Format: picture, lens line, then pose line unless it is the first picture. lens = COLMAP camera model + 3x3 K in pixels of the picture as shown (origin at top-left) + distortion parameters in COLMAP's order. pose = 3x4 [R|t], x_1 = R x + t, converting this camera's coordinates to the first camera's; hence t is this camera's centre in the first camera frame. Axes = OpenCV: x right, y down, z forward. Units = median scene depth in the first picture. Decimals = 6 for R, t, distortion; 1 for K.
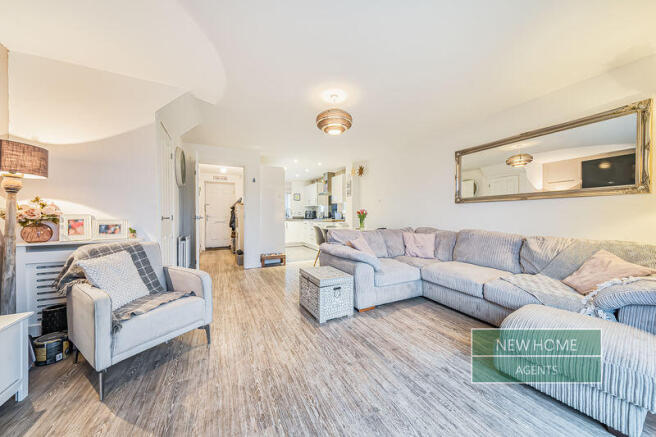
lens RADIAL K [[224.2, 0, 325.5], [0, 224.2, 218.5], [0, 0, 1]] dist [0.000964, -0.000072]
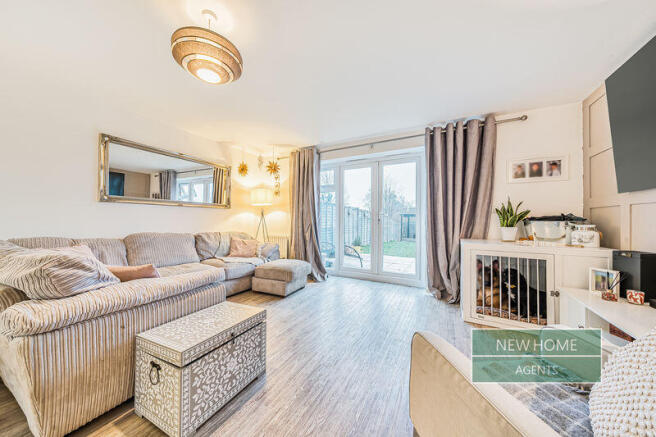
lens RADIAL K [[217.2, 0, 326.3], [0, 217.2, 219.4], [0, 0, 1]] dist [0.000425, -0.000002]
pose [[-0.594636, 0.004650, 0.803982, -0.215759], [0.006842, 0.999976, -0.000724, -0.000978], [-0.803966, 0.005071, -0.594654, 0.395728]]
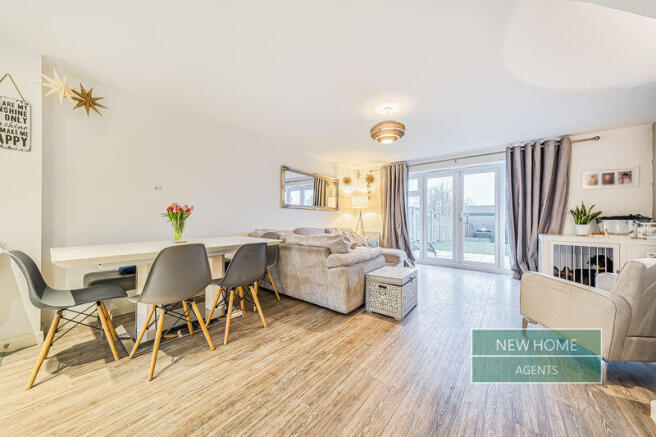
lens RADIAL K [[224.2, 0, 325.5], [0, 224.2, 218.5], [0, 0, 1]] dist [0.000964, -0.000072]
pose [[-0.441235, 0.004779, 0.897379, -0.292086], [0.008631, 0.999962, -0.001082, -0.003473], [-0.897350, 0.007268, -0.441260, 0.635620]]
